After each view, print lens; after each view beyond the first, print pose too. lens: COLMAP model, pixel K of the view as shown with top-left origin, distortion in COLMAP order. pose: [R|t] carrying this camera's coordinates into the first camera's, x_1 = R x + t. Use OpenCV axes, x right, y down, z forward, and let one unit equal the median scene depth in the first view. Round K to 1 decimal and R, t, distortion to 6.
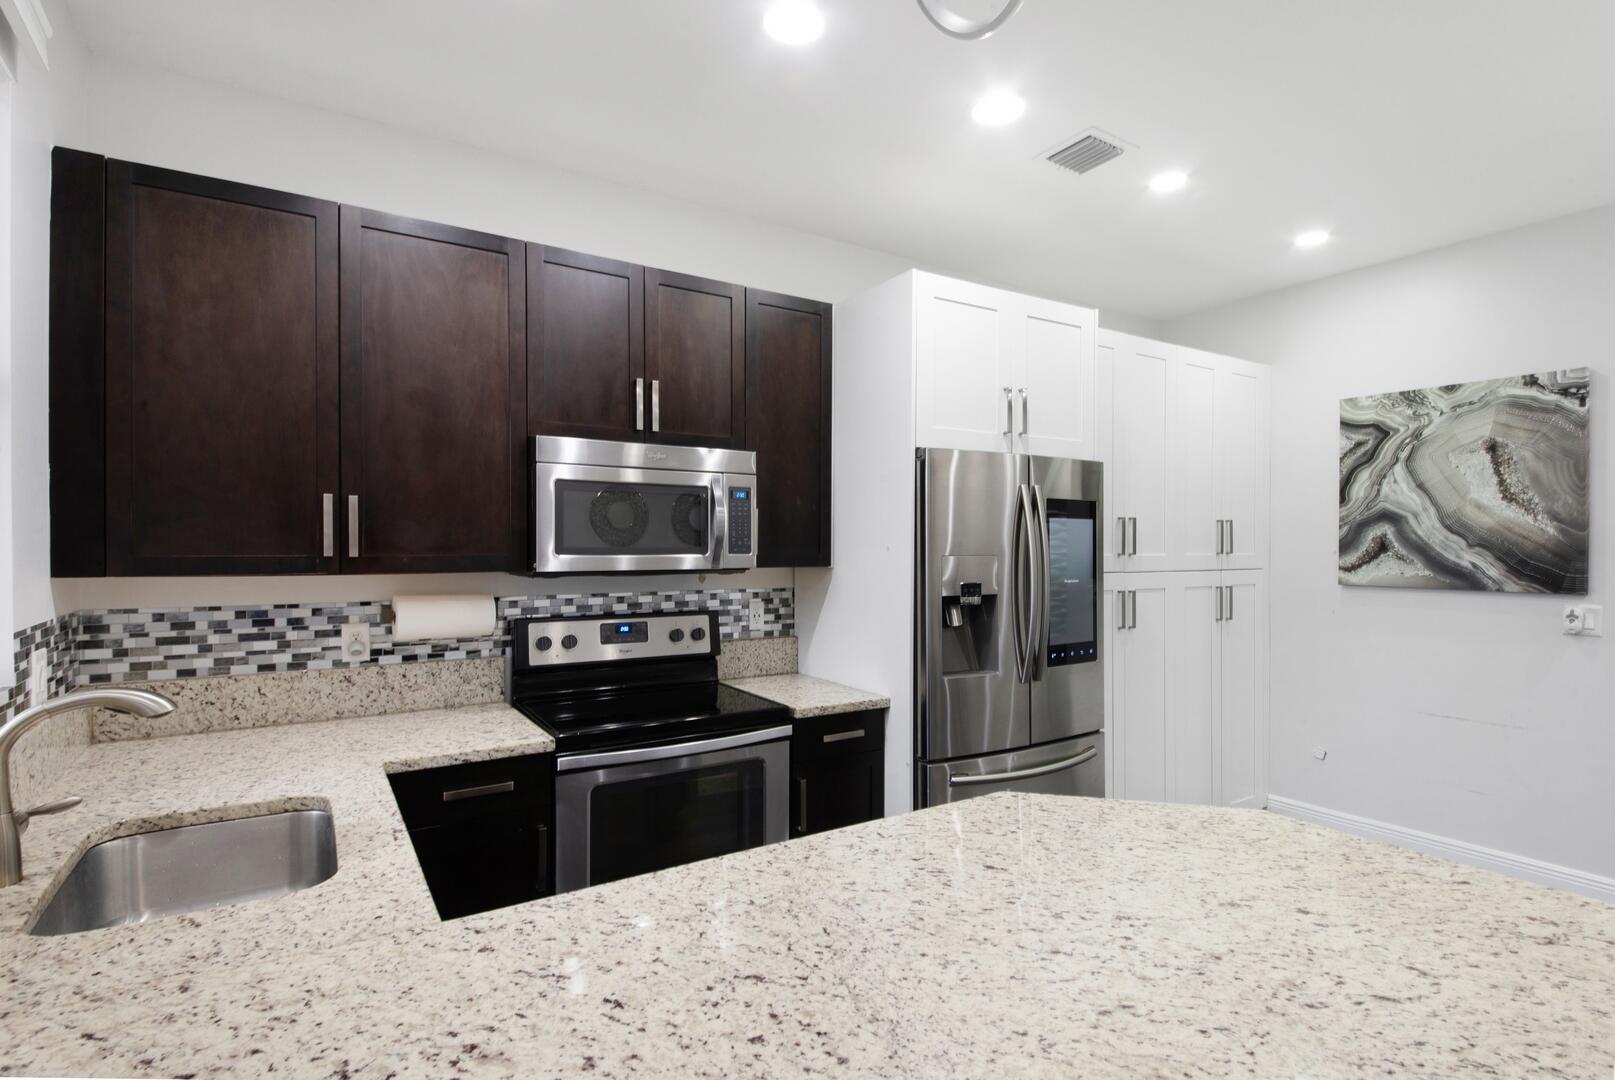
lens RADIAL K [[788.6, 0, 807.5], [0, 788.6, 540.0], [0, 0, 1]] dist [0.050062, -0.049298]
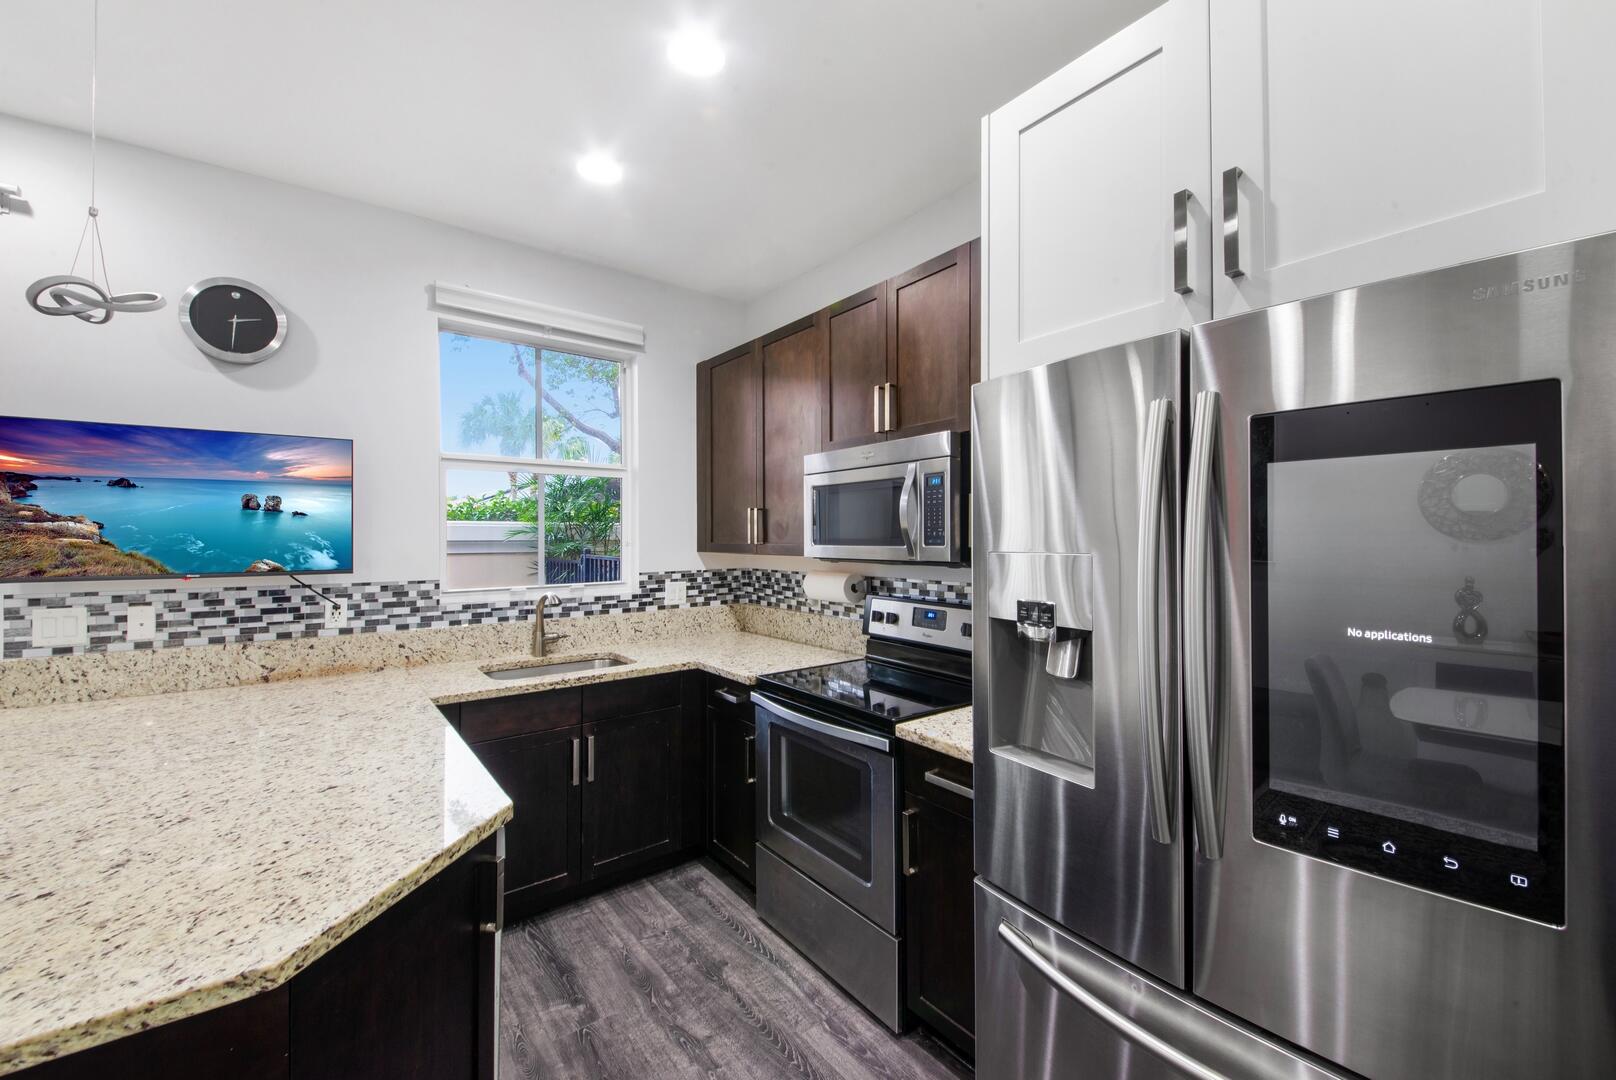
lens RADIAL K [[644.5, 0, 825.5], [0, 644.5, 535.4], [0, 0, 1]] dist [0.011683, -0.013470]
pose [[0.113066, -0.005334, -0.993573, 0.646292], [0.010180, 0.999939, -0.004209, 0.007513], [0.993535, -0.009639, 0.113114, 0.797781]]
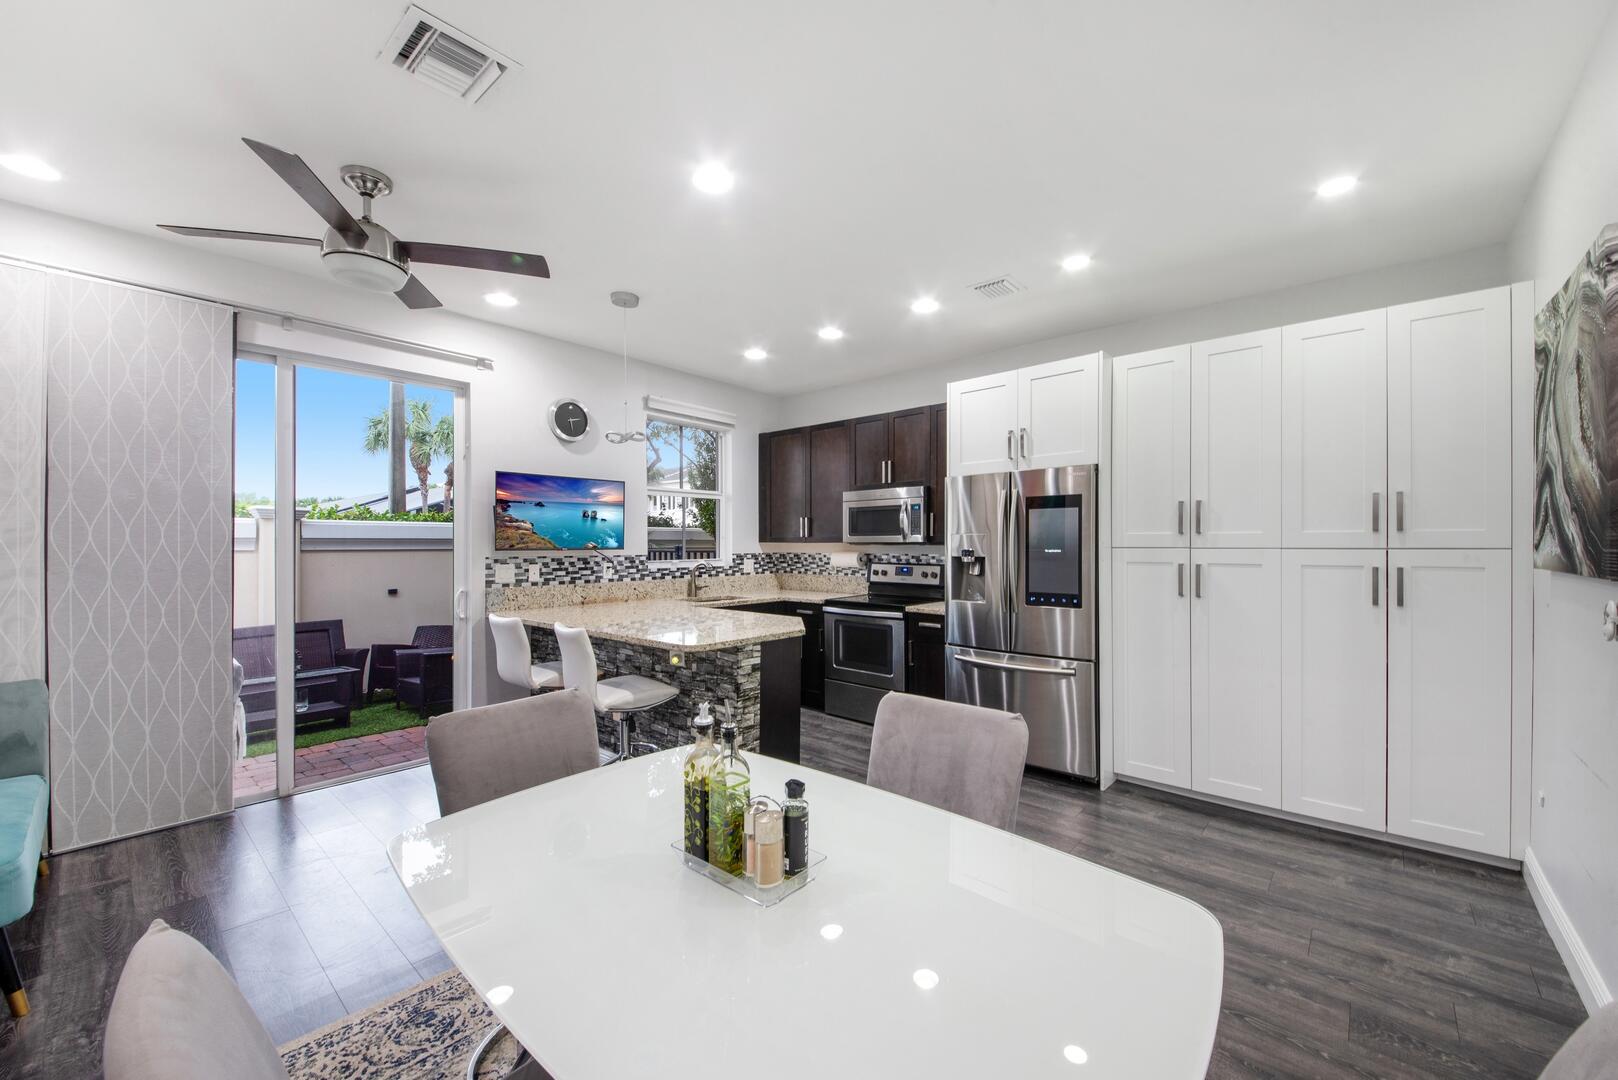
lens RADIAL K [[629.9, 0, 816.3], [0, 629.9, 542.0], [0, 0, 1]] dist [0.060800, -0.038693]
pose [[0.280454, -0.004725, -0.959856, 1.480997], [0.008645, 0.999960, -0.002396, 0.037748], [0.959829, -0.007626, 0.280483, 0.270248]]
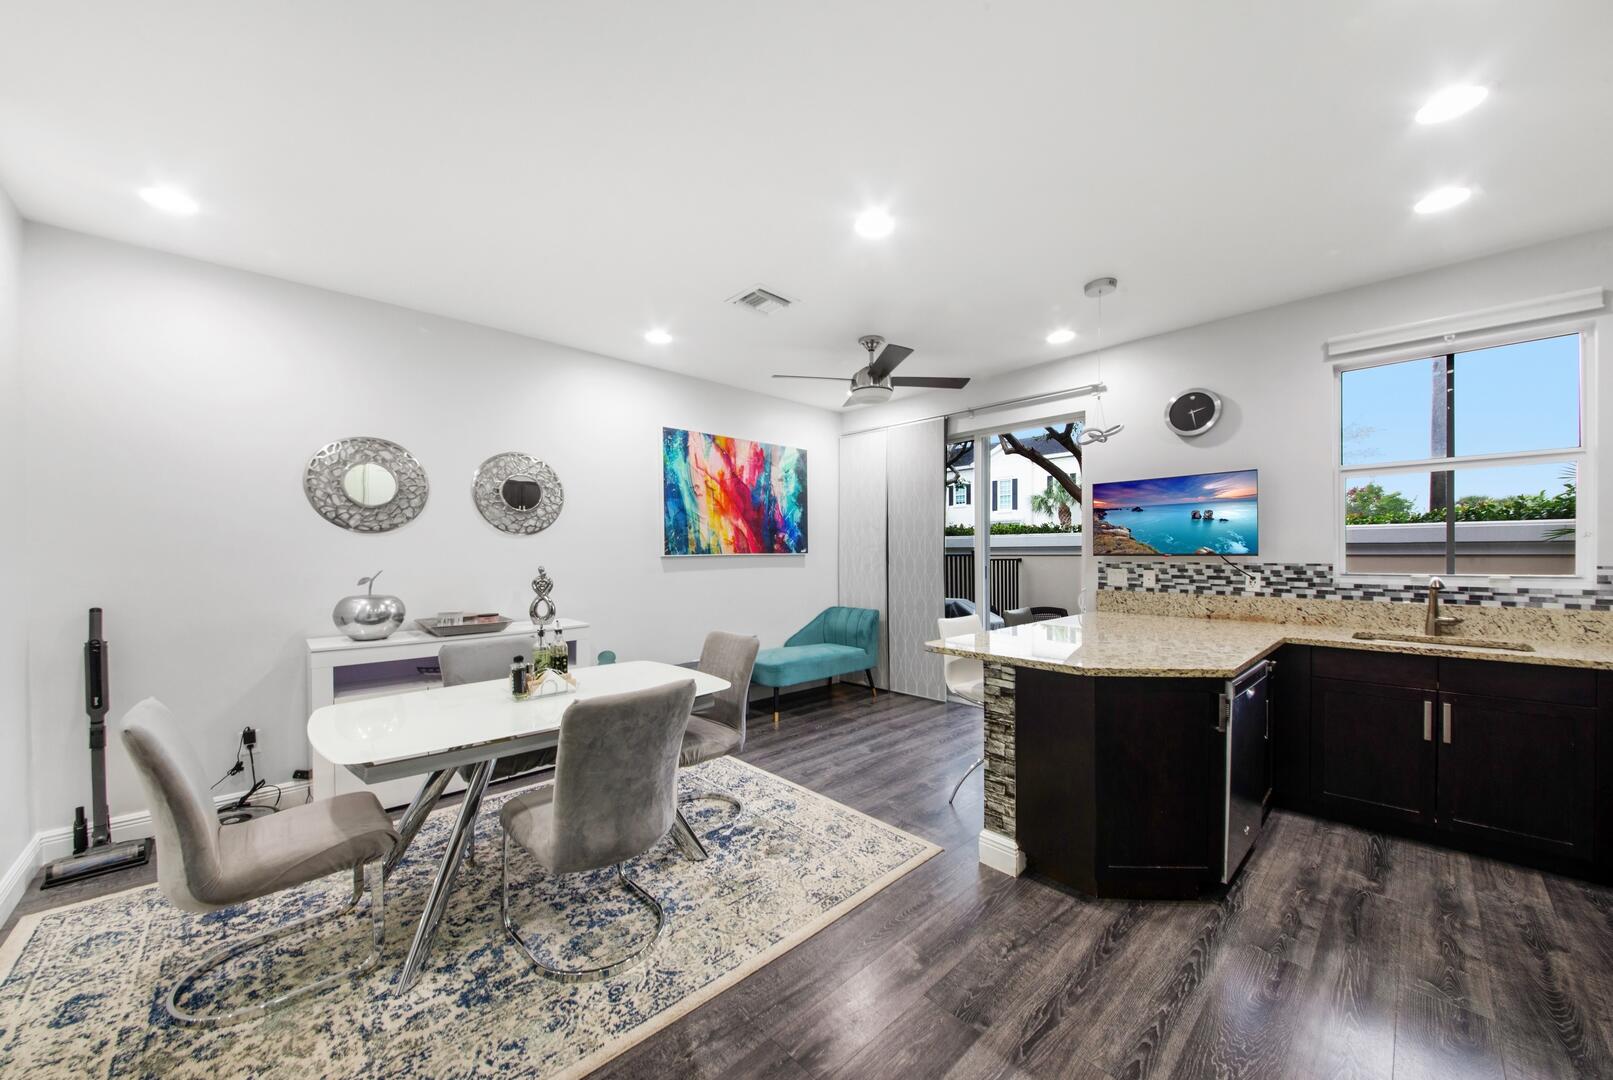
lens RADIAL K [[559.5, 0, 796.1], [0, 559.5, 552.6], [0, 0, 1]] dist [0.038209, -0.016358]
pose [[-0.980196, 0.002843, -0.198010, 0.887341], [0.004554, 0.999956, -0.008184, 0.048093], [0.197978, -0.008923, -0.980166, 1.240034]]
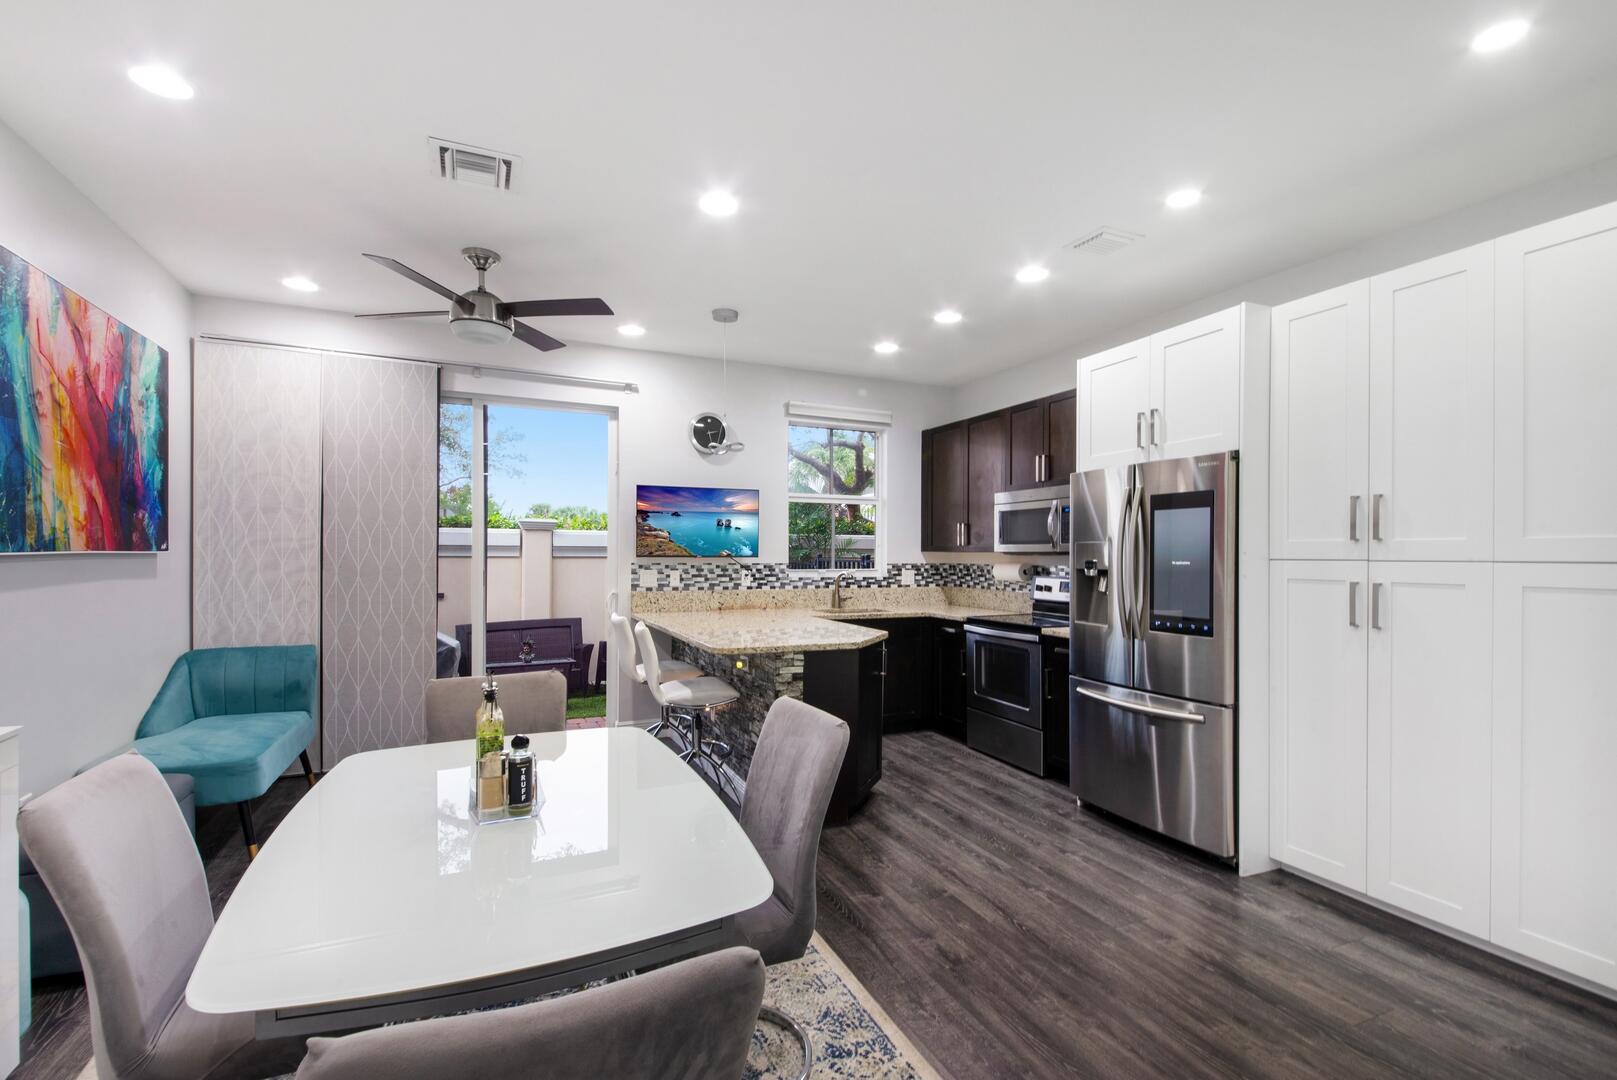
lens RADIAL K [[737.3, 0, 811.1], [0, 737.3, 549.8], [0, 0, 1]] dist [0.059342, -0.028430]
pose [[-0.146520, -0.007968, -0.989176, 1.648874], [0.000849, 0.999966, -0.008181, 0.045092], [0.989207, -0.002039, -0.146509, 0.686339]]
